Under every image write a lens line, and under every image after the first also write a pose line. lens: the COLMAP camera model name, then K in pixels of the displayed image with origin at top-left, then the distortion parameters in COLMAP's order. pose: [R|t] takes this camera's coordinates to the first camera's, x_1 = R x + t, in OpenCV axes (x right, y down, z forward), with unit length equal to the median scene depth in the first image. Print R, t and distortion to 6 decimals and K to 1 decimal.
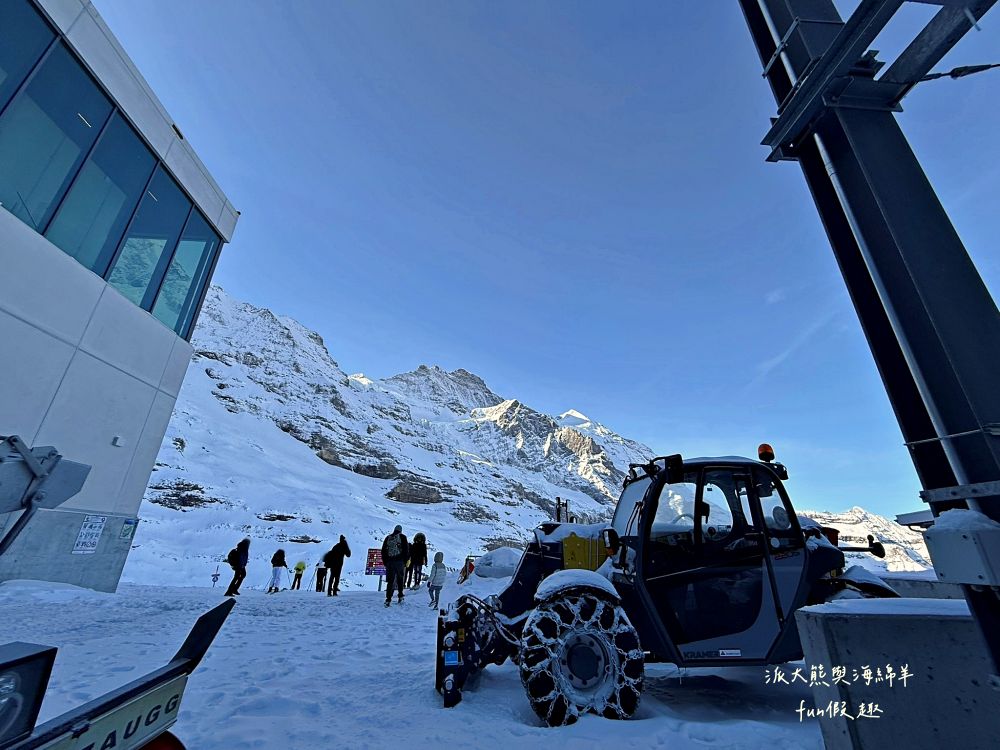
lens RADIAL K [[413.0, 0, 500.0], [0, 413.0, 375.0], [0, 0, 1]] dist [0.000865, -0.000143]
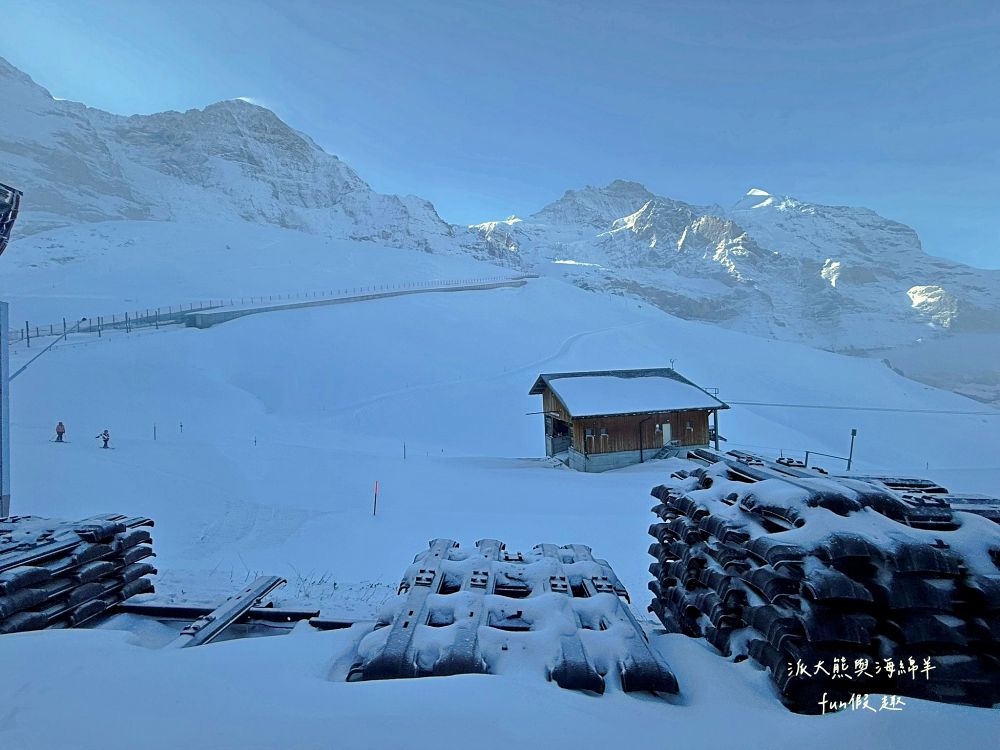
lens RADIAL K [[413.0, 0, 500.0], [0, 413.0, 375.0], [0, 0, 1]] dist [0.000865, -0.000143]
pose [[0.832838, -0.057648, -0.550507, 0.285087], [0.271597, 0.909164, 0.315682, 0.032900], [0.482303, -0.412428, 0.772843, -0.123135]]
